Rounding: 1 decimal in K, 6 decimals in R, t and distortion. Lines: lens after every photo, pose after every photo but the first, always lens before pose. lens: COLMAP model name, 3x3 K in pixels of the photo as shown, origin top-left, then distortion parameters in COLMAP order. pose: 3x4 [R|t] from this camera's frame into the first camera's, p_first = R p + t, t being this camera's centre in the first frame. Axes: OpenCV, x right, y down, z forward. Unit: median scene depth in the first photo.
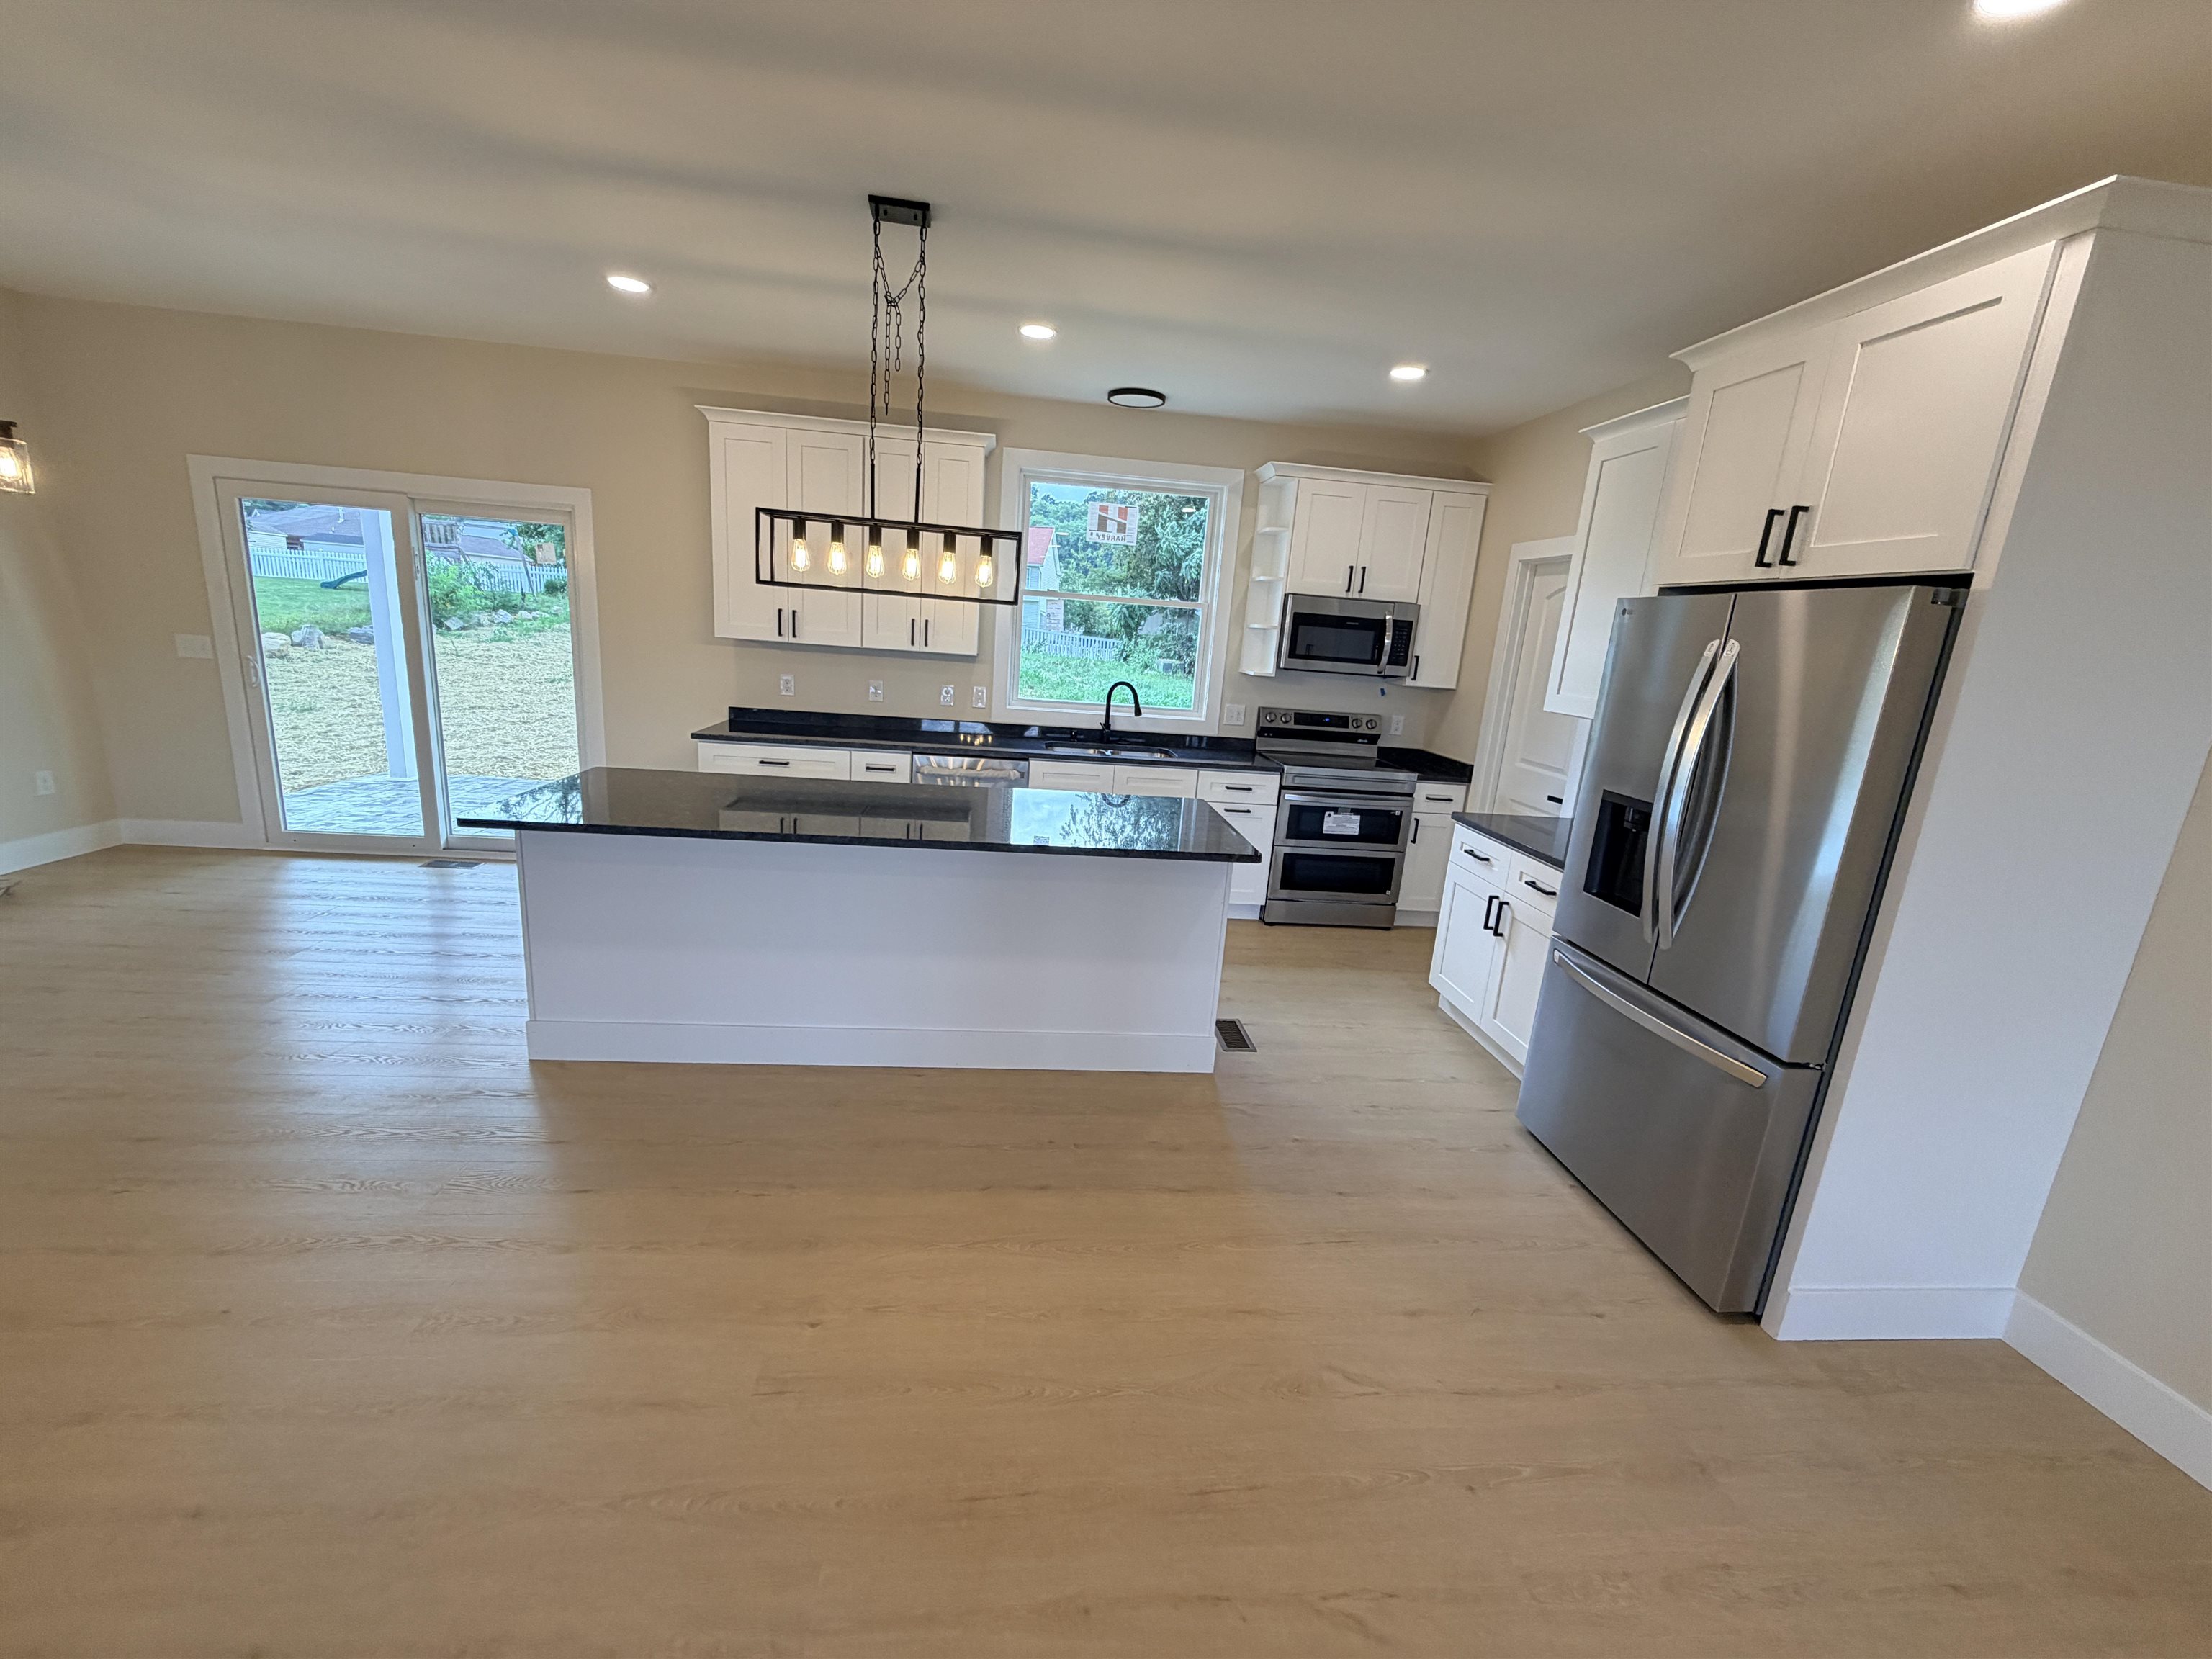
lens RADIAL K [[879.9, 0, 1103.8], [0, 879.9, 836.1], [0, 0, 1]] dist [-0.000596, -0.000206]
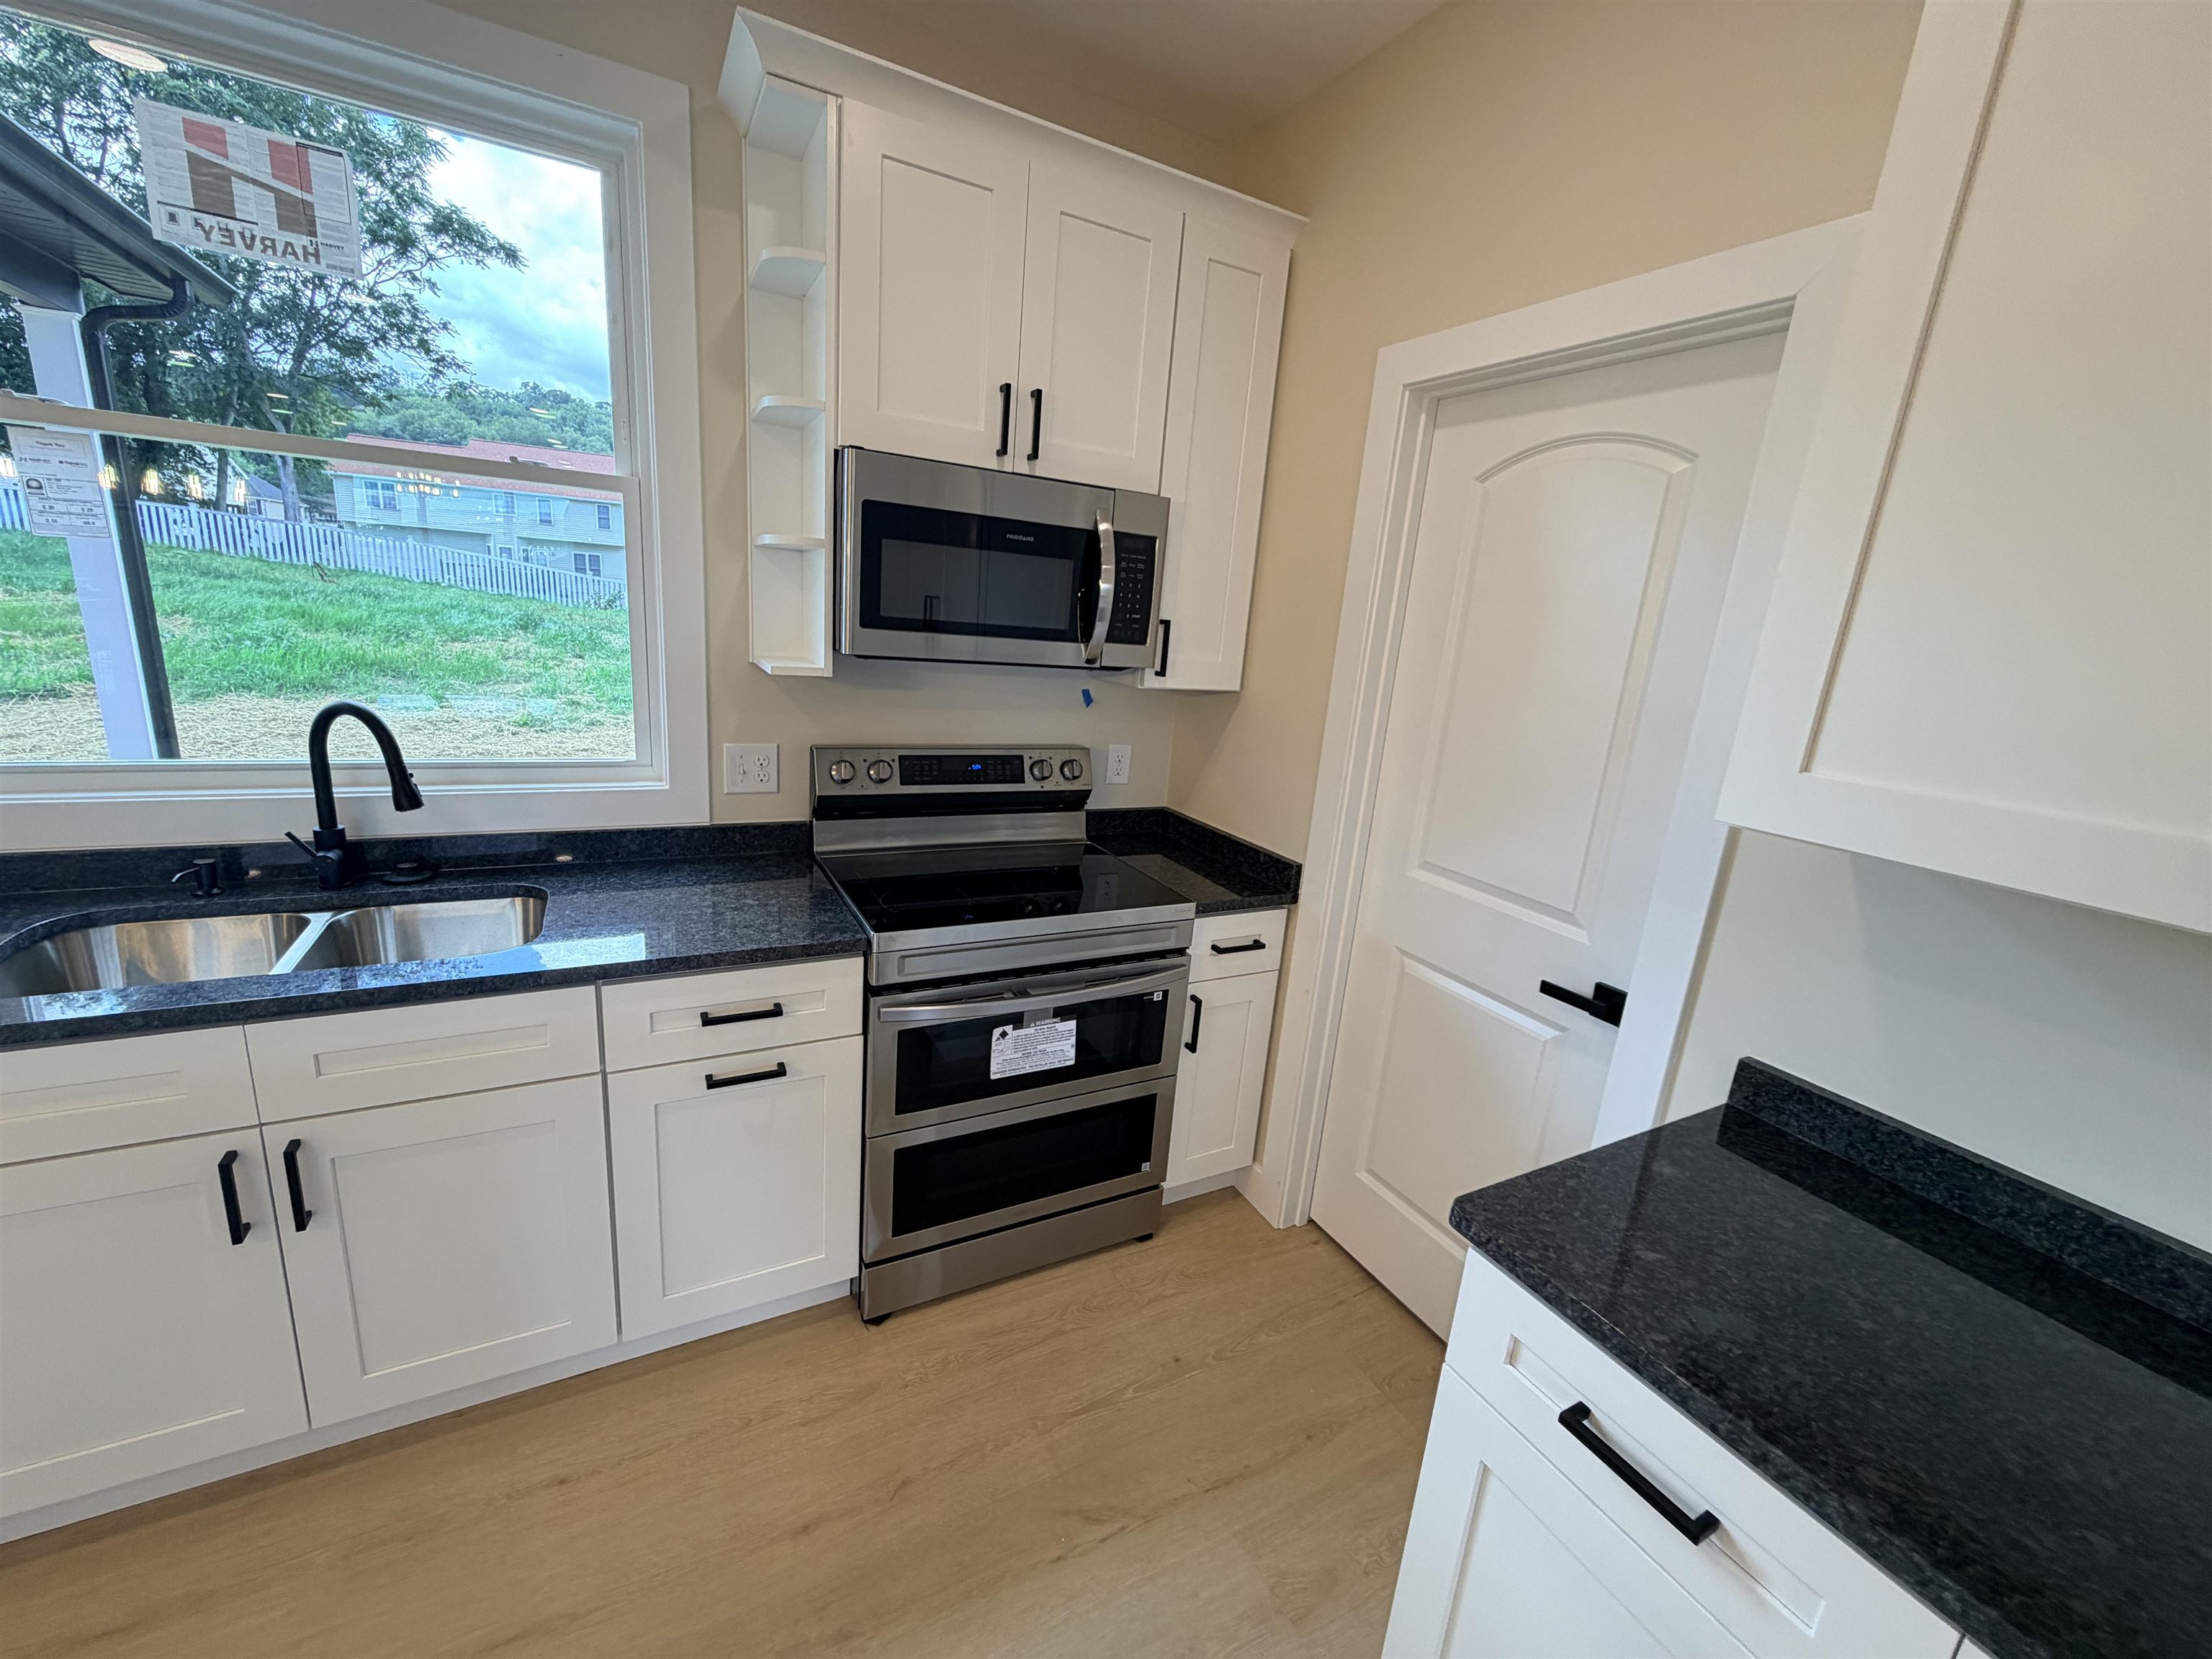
lens RADIAL K [[868.6, 0, 1085.3], [0, 868.6, 829.1], [0, 0, 1]] dist [0.001439, -0.000259]
pose [[0.931005, -0.088903, 0.354014, 0.160125], [0.073803, 0.995702, 0.055957, -0.131200], [-0.357467, -0.025968, 0.933565, 0.620916]]
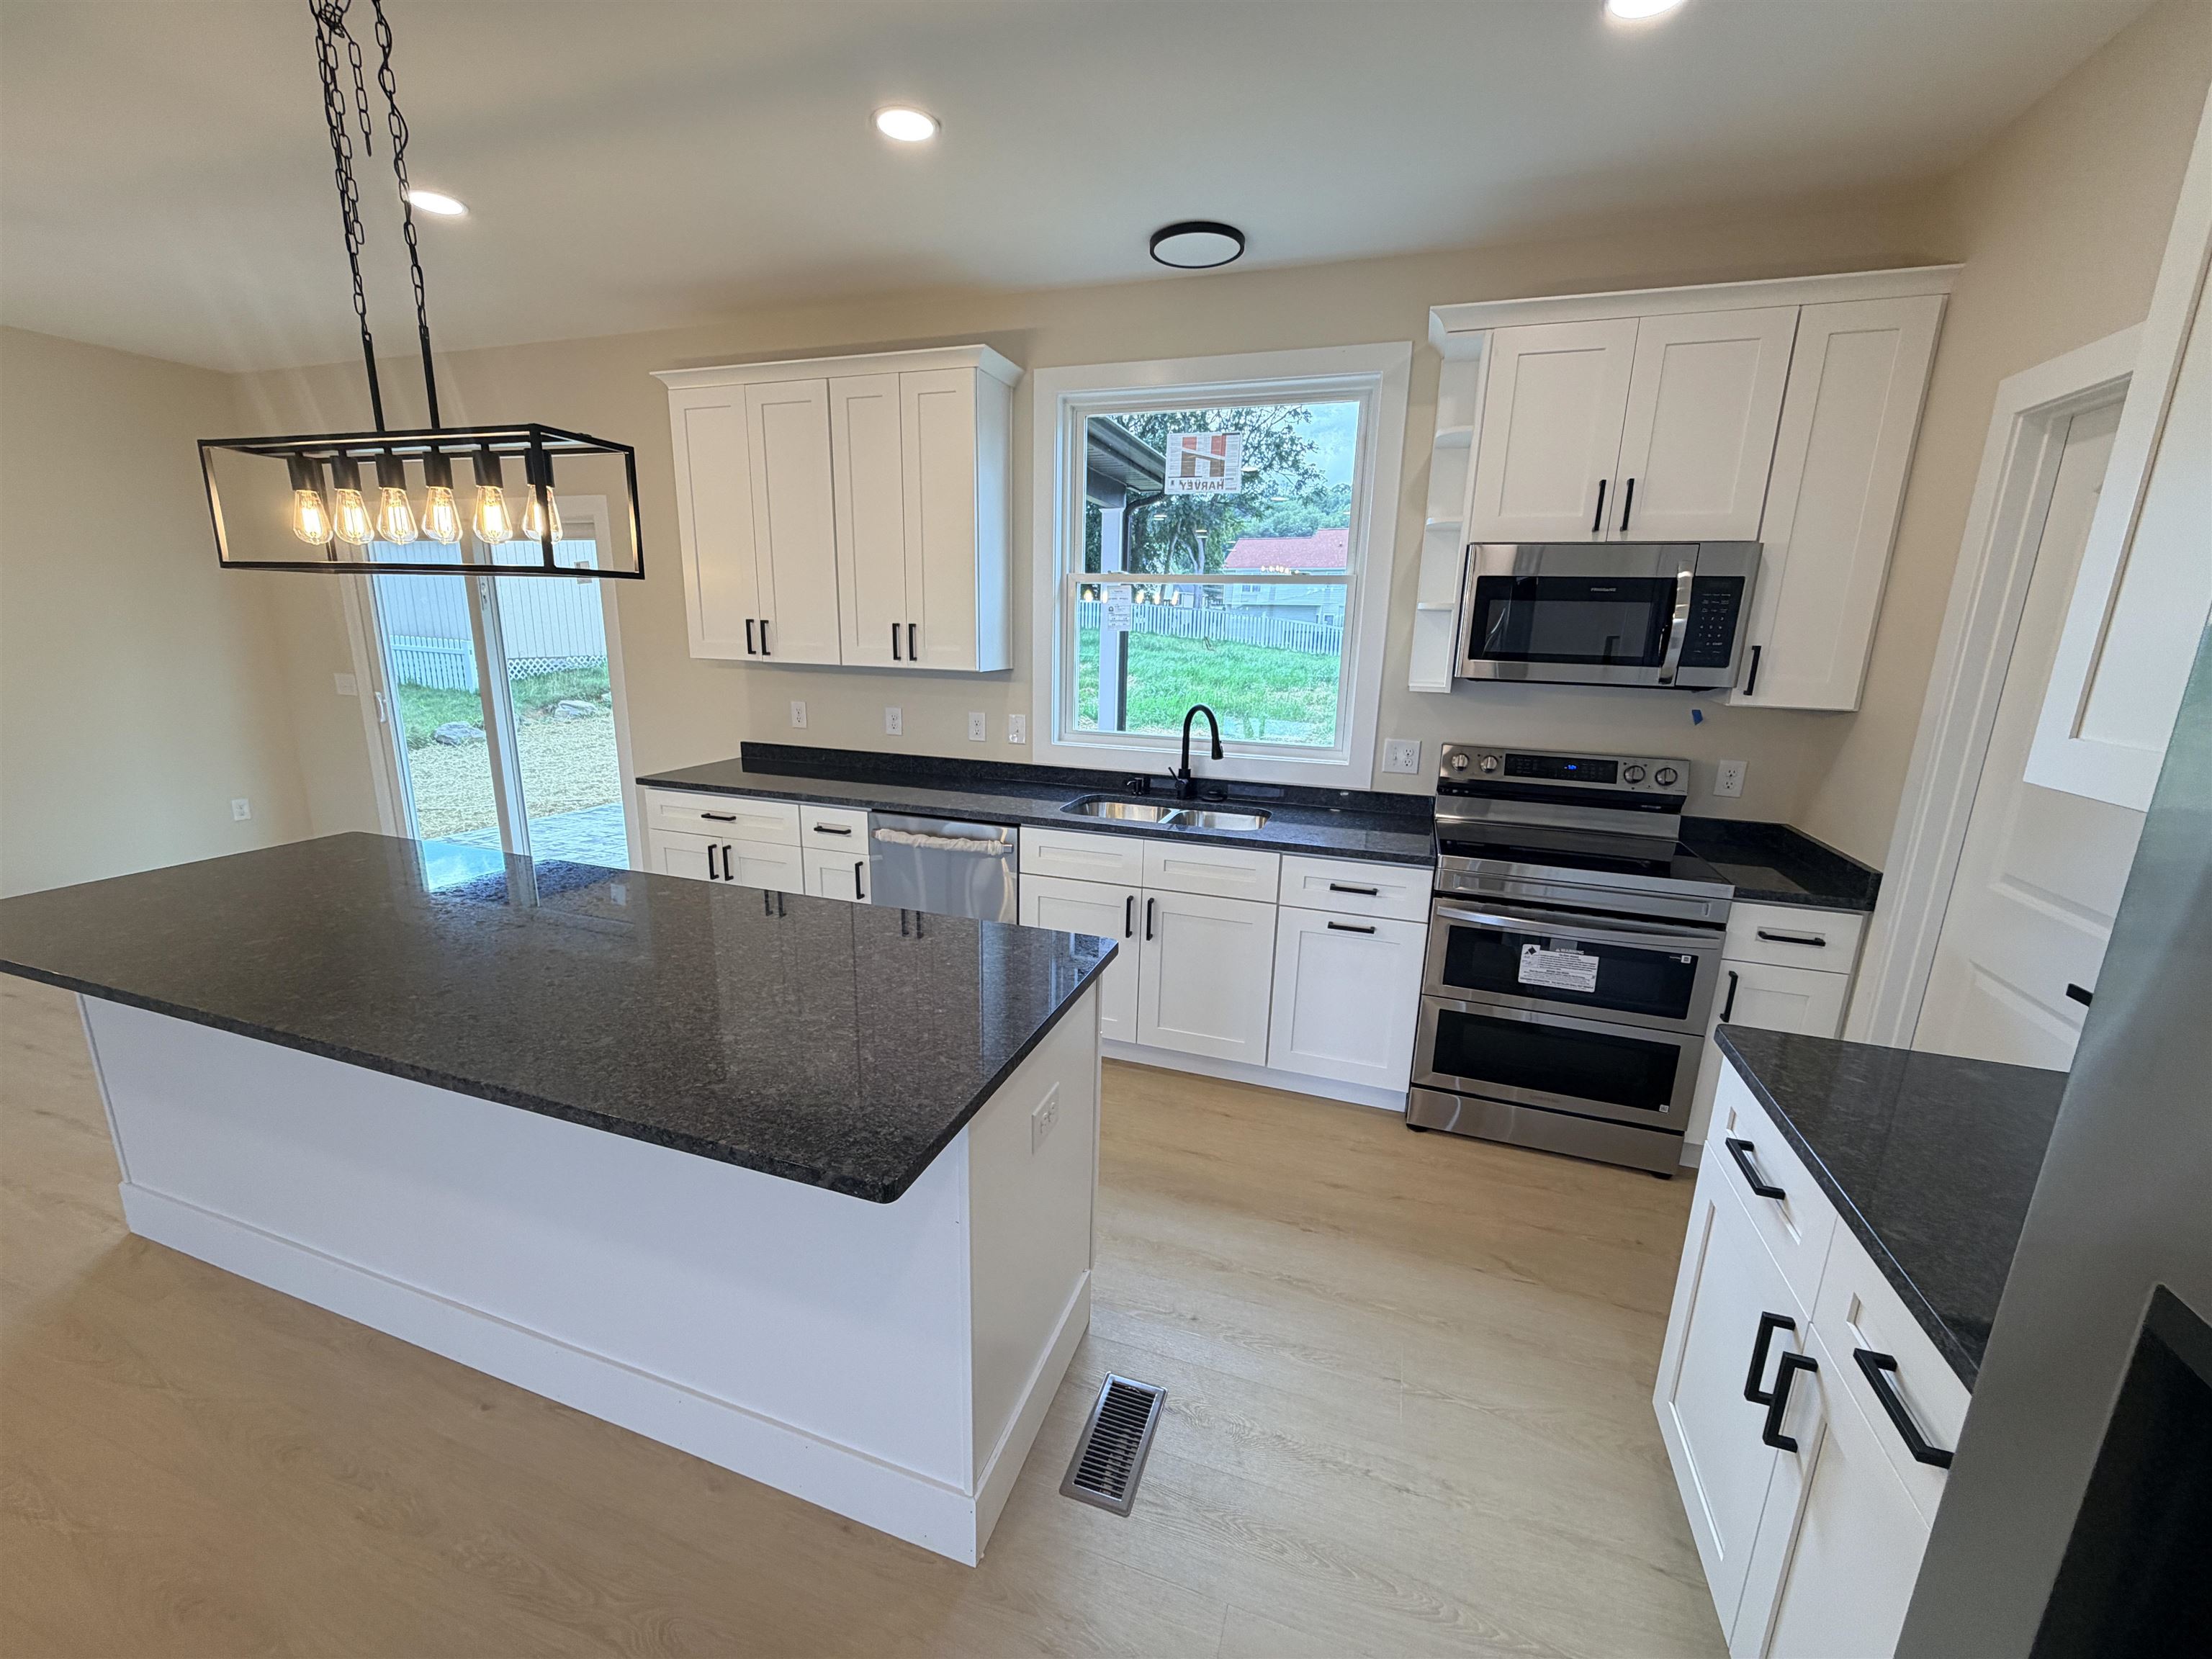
lens RADIAL K [[878.4, 0, 1112.2], [0, 878.4, 829.7], [0, 0, 1]] dist [0.000417, -0.000107]
pose [[0.906593, 0.046293, -0.419459, 0.242439], [-0.055939, 0.998377, -0.010719, -0.075953], [0.418282, 0.033182, 0.907711, 0.402668]]
